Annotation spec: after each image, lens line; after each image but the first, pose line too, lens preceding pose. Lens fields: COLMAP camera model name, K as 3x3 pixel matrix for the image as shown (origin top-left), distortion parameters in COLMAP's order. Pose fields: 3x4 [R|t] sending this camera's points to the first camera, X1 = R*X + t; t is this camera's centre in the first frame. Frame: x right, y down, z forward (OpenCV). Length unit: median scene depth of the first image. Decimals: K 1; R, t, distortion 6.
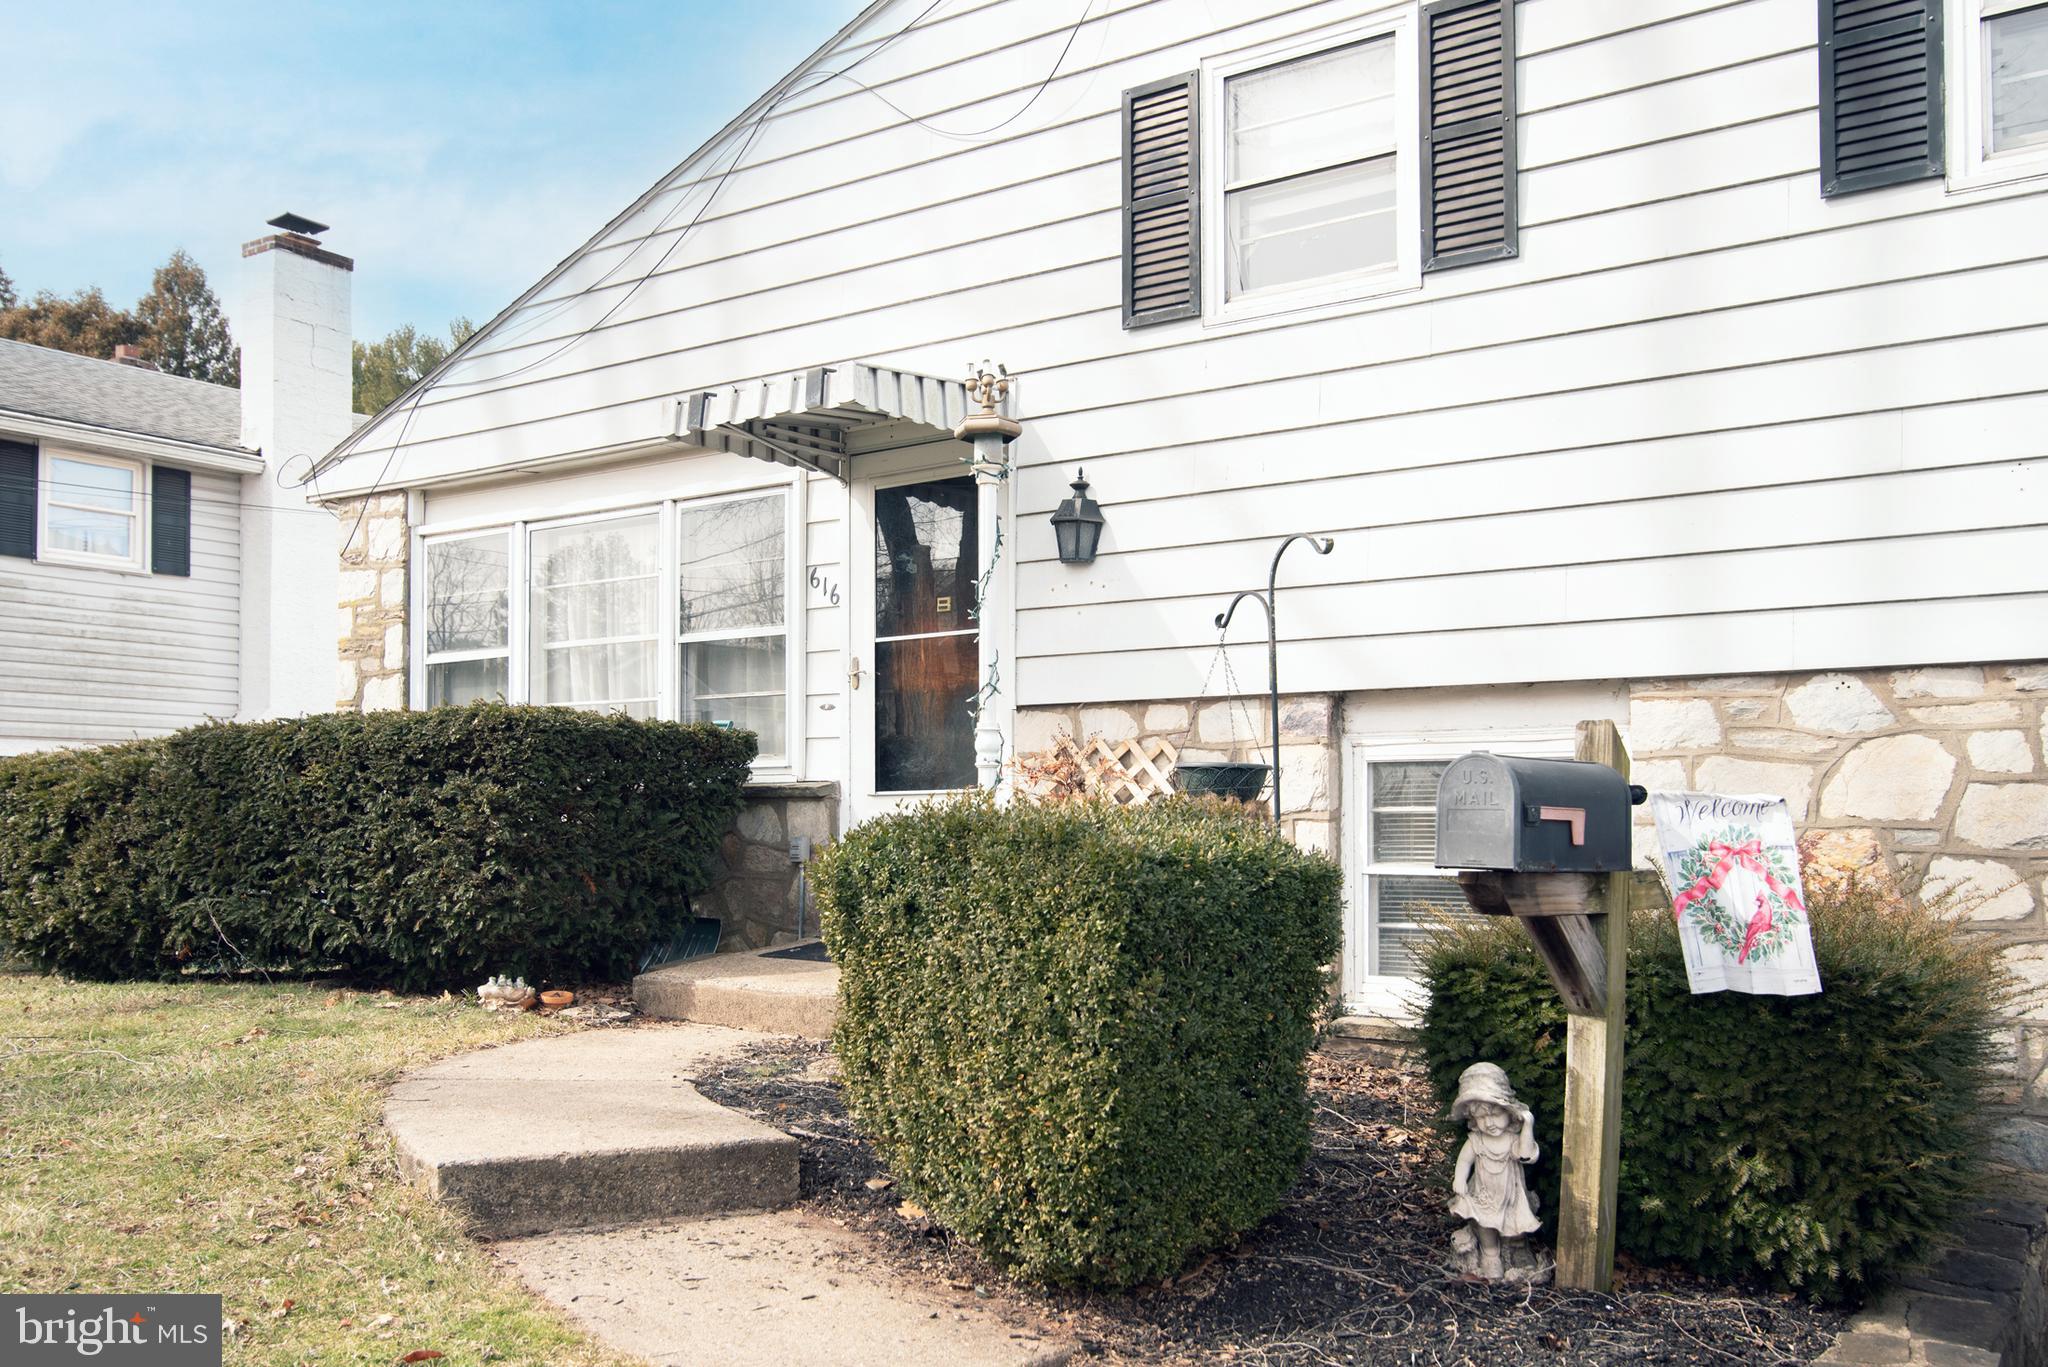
lens RADIAL K [[1775.0, 0, 1035.9], [0, 1775.0, 771.3], [0, 0, 1]] dist [0.014440, 0.014899]
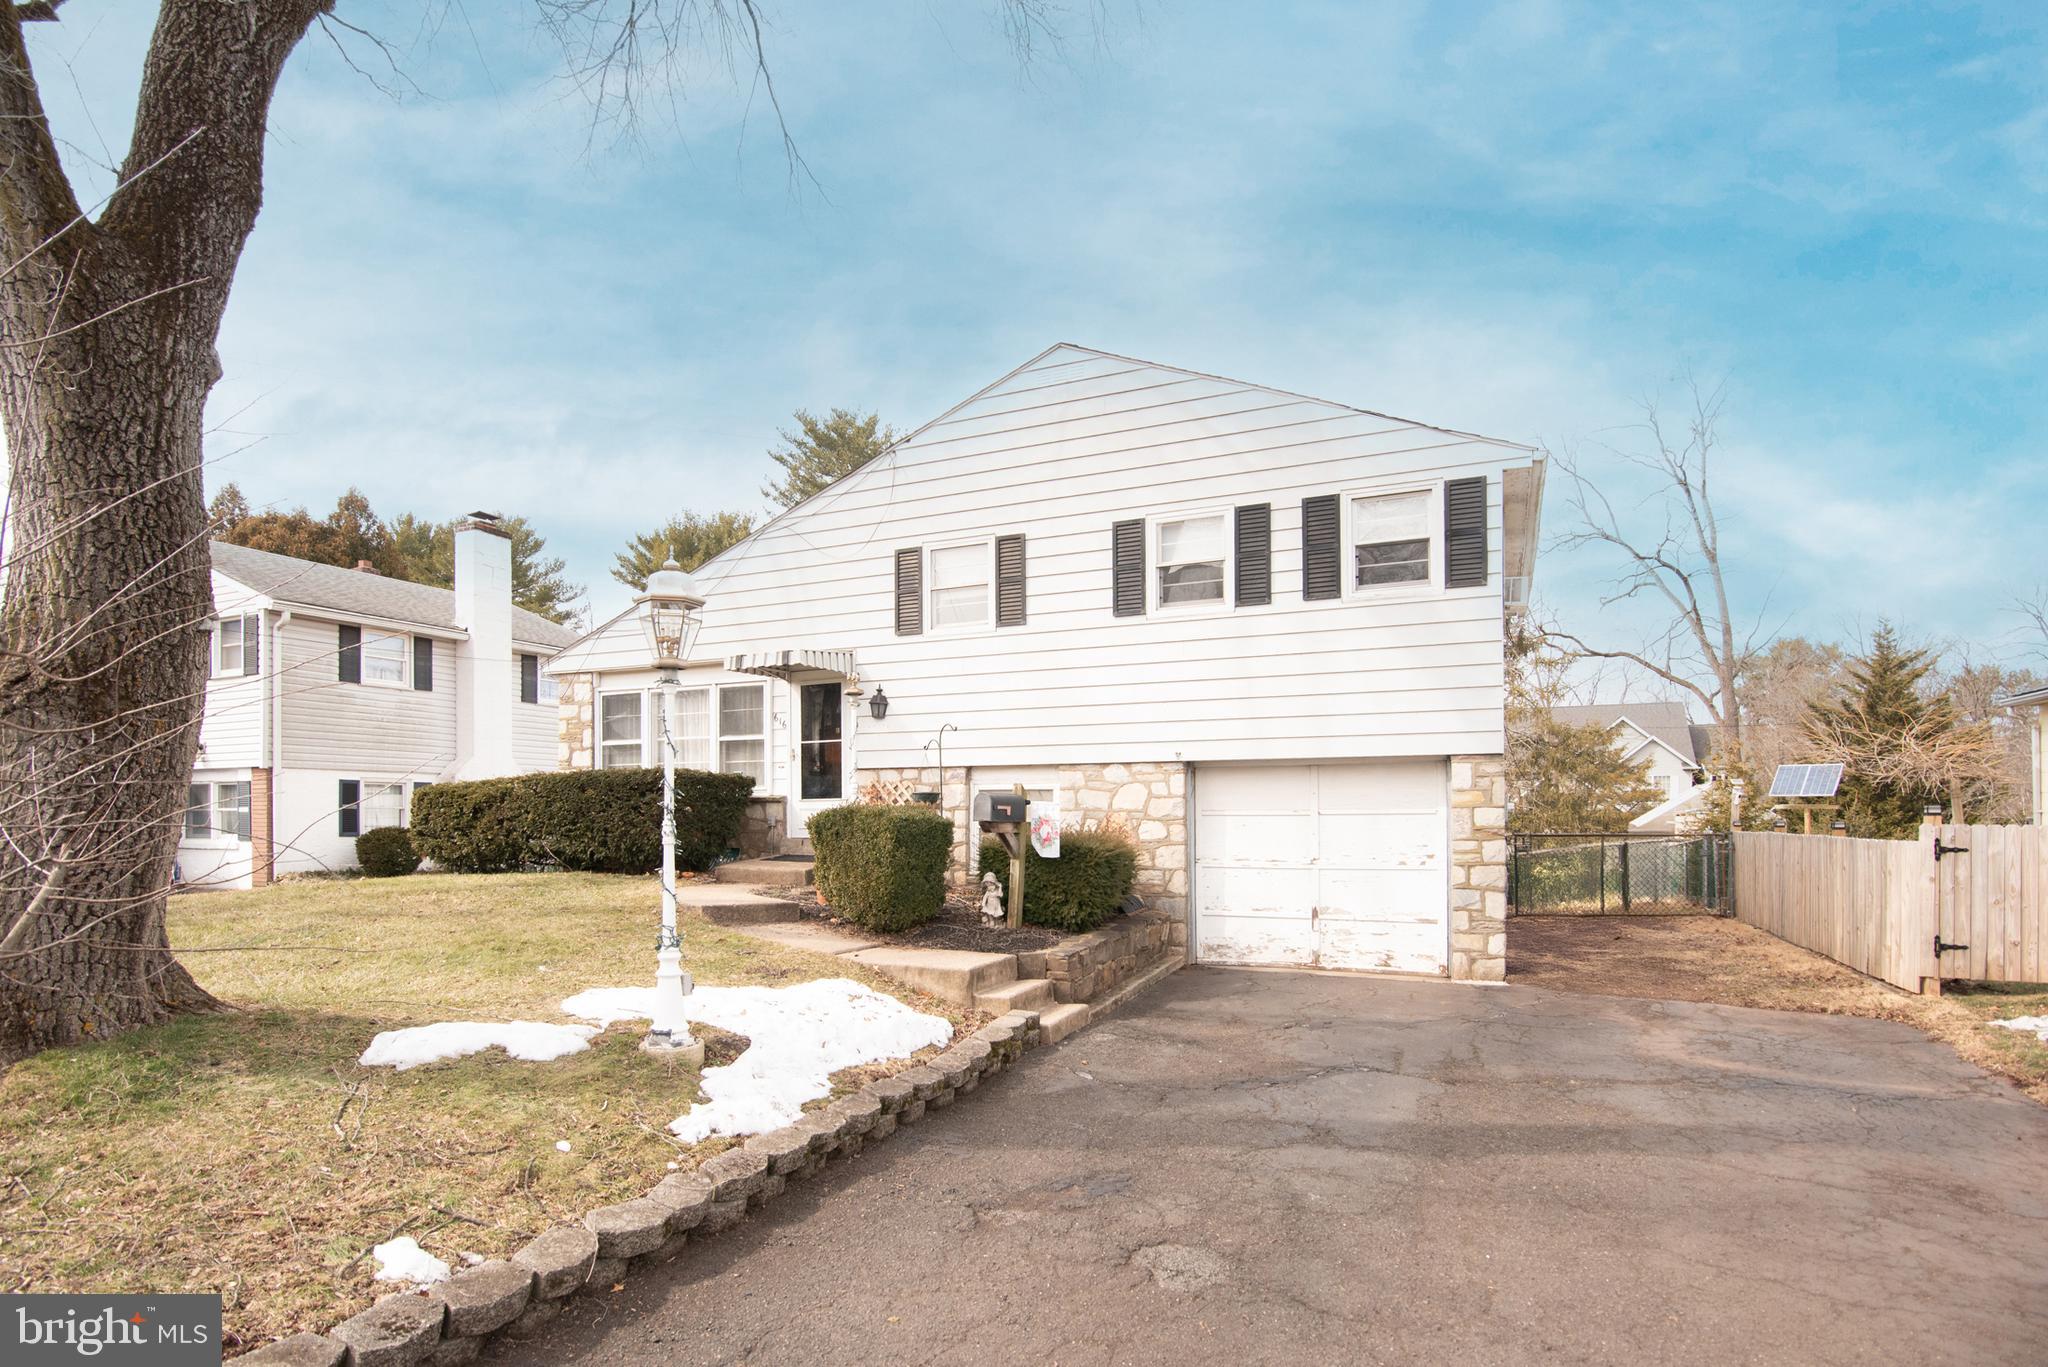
lens RADIAL K [[1061.1, 0, 1034.4], [0, 1061.1, 809.3], [0, 0, 1]] dist [-0.005026, -0.003678]
pose [[0.984034, -0.001123, 0.177978, -0.033111], [-0.003363, 0.999684, 0.024905, -0.016016], [-0.177950, -0.025106, 0.983719, -0.695315]]
